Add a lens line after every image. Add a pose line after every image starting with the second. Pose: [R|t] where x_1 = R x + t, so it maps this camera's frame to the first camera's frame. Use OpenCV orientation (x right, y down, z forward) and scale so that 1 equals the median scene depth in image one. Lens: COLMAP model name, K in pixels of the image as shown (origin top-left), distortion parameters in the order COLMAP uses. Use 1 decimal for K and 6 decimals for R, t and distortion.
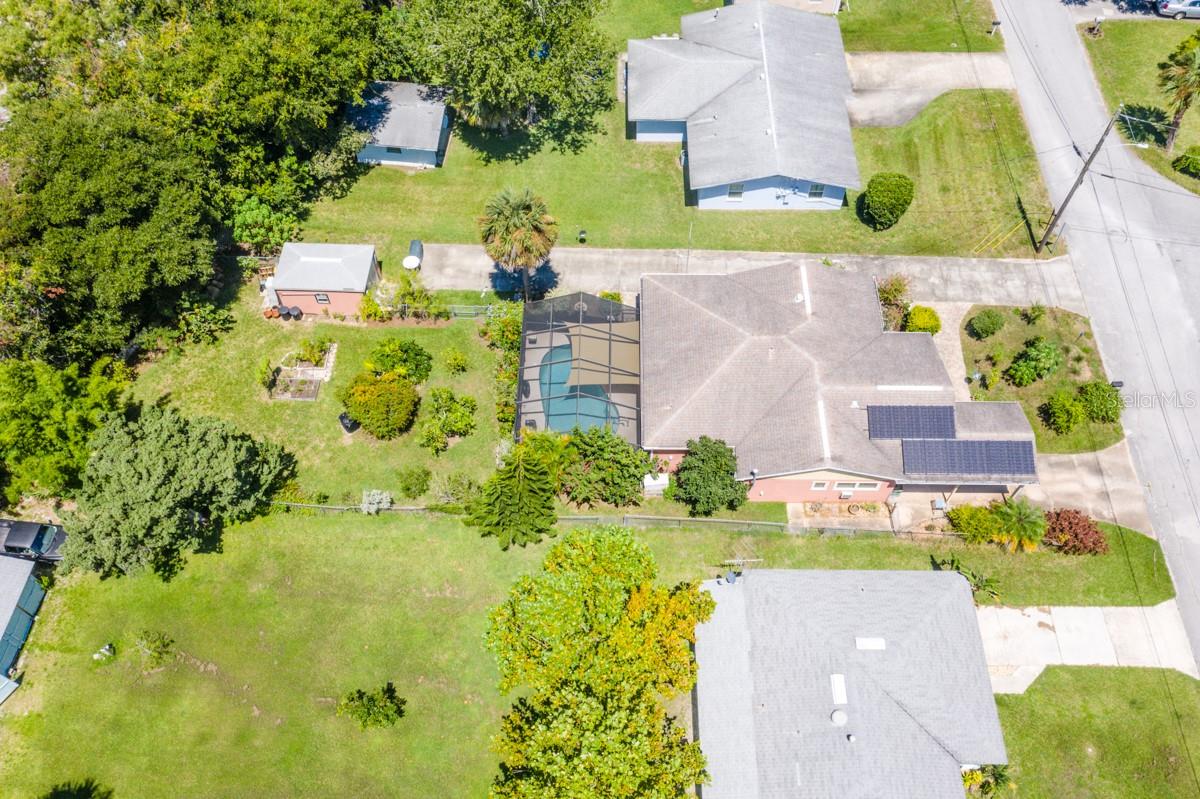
lens RADIAL K [[907.7, 0, 600.0], [0, 907.7, 399.5], [0, 0, 1]] dist [-0.002055, -0.002665]
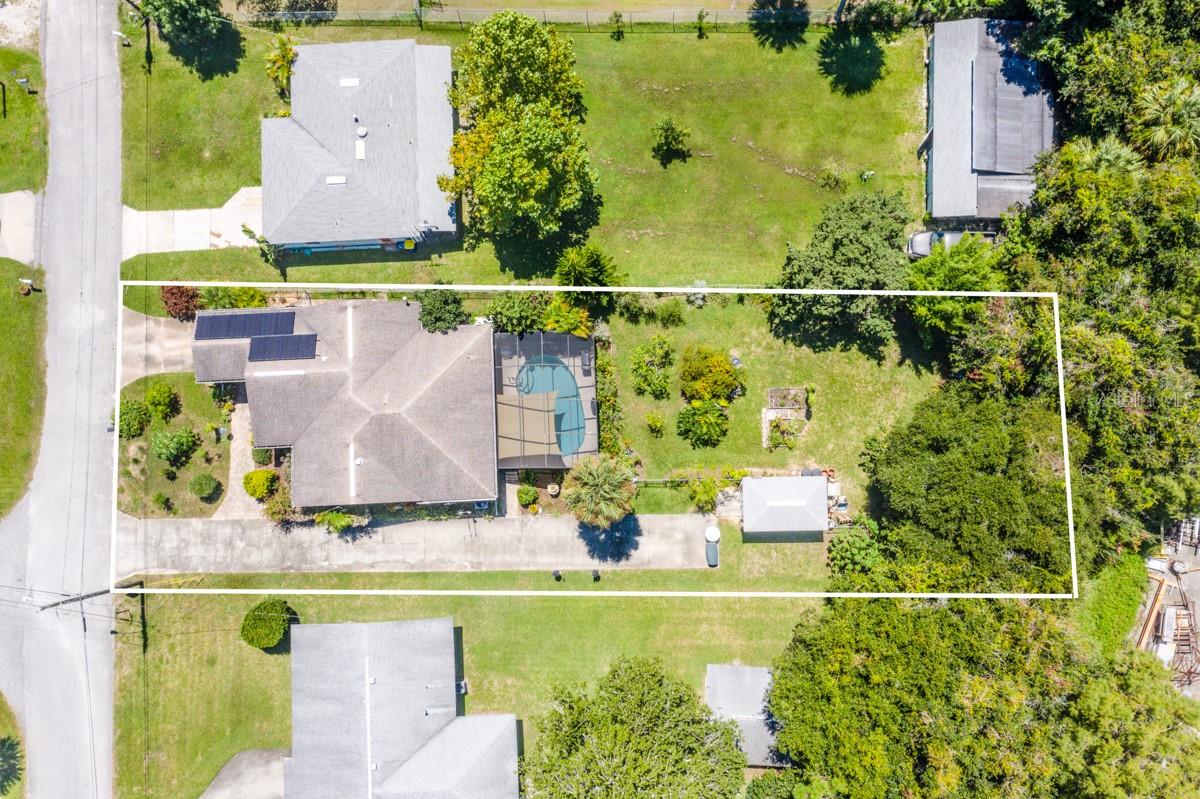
lens RADIAL K [[907.7, 0, 600.0], [0, 907.7, 399.5], [0, 0, 1]] dist [-0.002055, -0.002665]
pose [[-0.997876, 0.057534, 0.030540, -0.137042], [-0.027939, -0.801589, 0.597223, -0.786645], [0.058841, 0.595101, 0.801494, 0.033607]]
